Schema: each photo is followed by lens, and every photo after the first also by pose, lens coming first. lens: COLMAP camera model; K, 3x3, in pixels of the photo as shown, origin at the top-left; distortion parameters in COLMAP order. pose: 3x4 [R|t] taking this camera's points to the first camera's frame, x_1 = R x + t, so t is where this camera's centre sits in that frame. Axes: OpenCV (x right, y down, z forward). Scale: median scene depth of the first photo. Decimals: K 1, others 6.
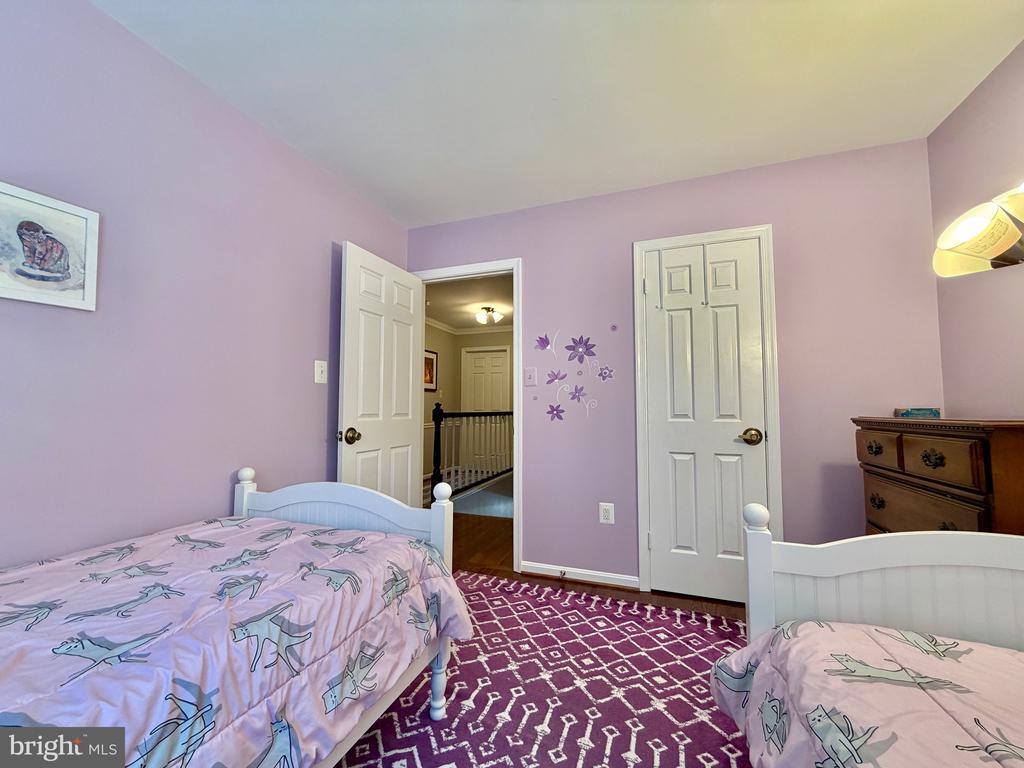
lens RADIAL K [[408.0, 0, 514.4], [0, 408.0, 383.8], [0, 0, 1]] dist [-0.000206, -0.000043]
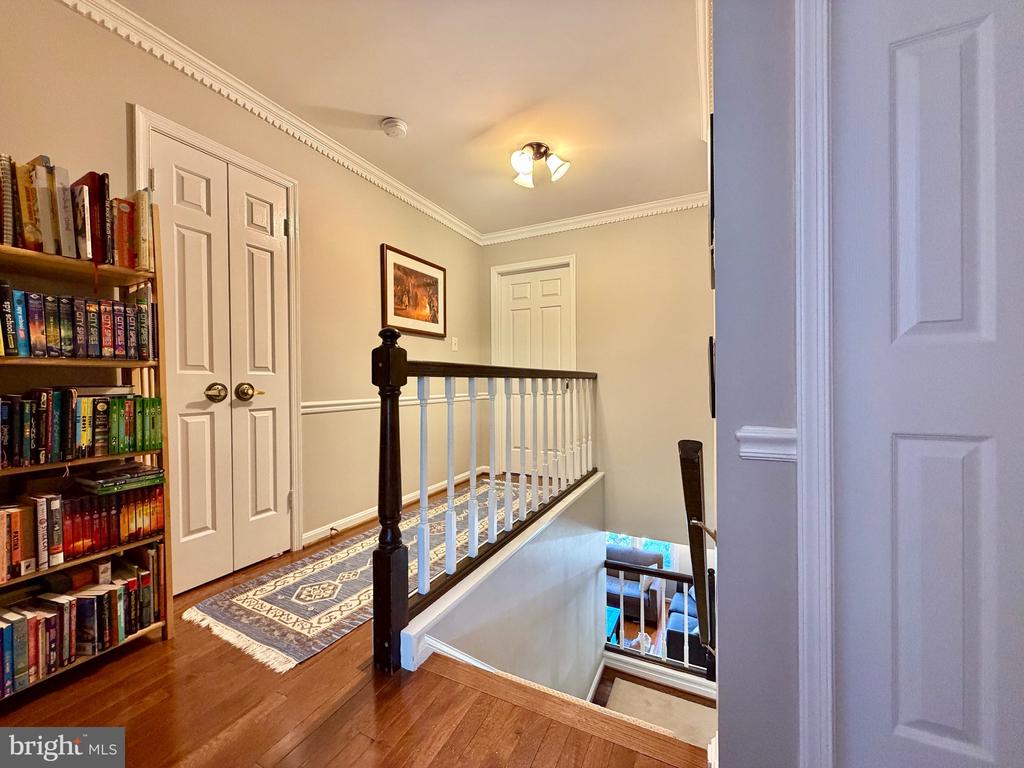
lens RADIAL K [[408.0, 0, 512.0], [0, 408.0, 384.2], [0, 0, 1]] dist [-0.000206, -0.000043]
pose [[0.993322, -0.005681, -0.115232, -0.040163], [0.013157, 0.997849, 0.064219, 0.052677], [0.114620, -0.065306, 0.991261, 0.510445]]
